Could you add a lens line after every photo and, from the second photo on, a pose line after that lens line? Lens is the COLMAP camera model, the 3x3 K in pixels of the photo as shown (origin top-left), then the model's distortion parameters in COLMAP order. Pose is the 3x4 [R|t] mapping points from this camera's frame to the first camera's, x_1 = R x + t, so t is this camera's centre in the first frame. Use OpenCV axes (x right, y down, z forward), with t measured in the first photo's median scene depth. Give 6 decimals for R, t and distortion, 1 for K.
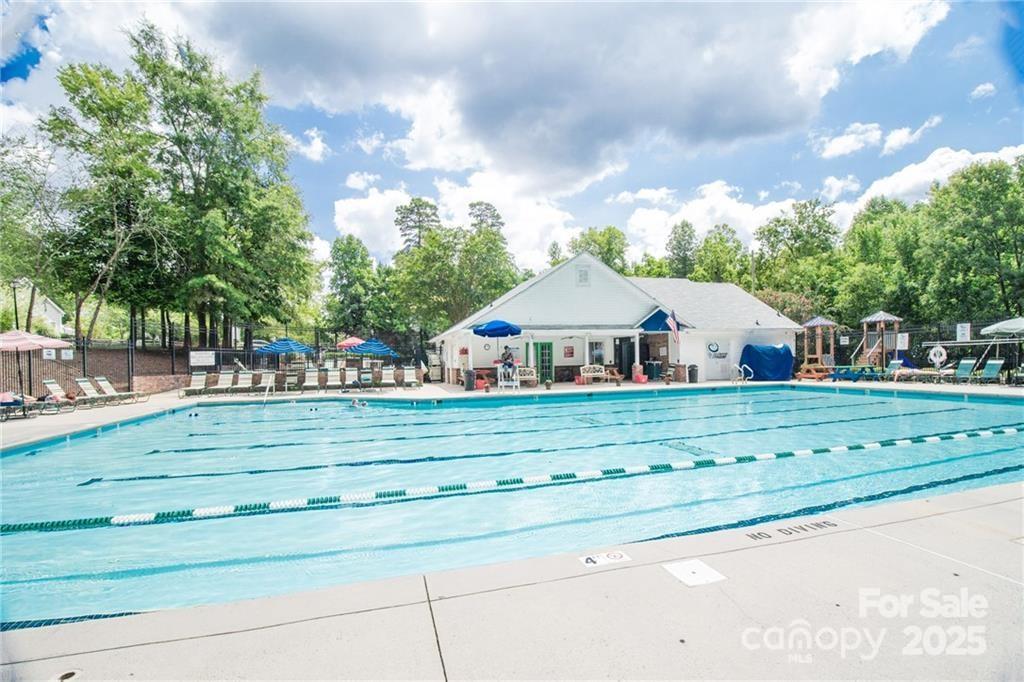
lens RADIAL K [[469.5, 0, 512.8], [0, 469.5, 353.1], [0, 0, 1]] dist [0.000099, 0.000005]
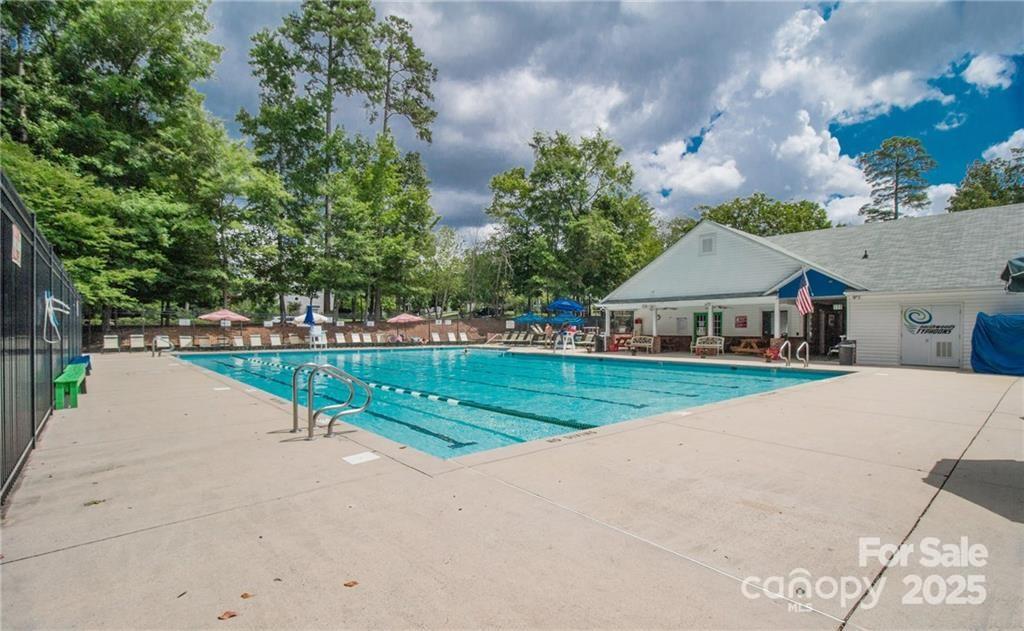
lens RADIAL K [[471.0, 0, 512.0], [0, 471.0, 315.5], [0, 0, 1]] dist [-0.000054, -0.000009]
pose [[0.424153, -0.004470, -0.905580, 0.834310], [0.001813, 0.999990, -0.004087, -0.012936], [0.905589, 0.000091, 0.424157, 0.203818]]
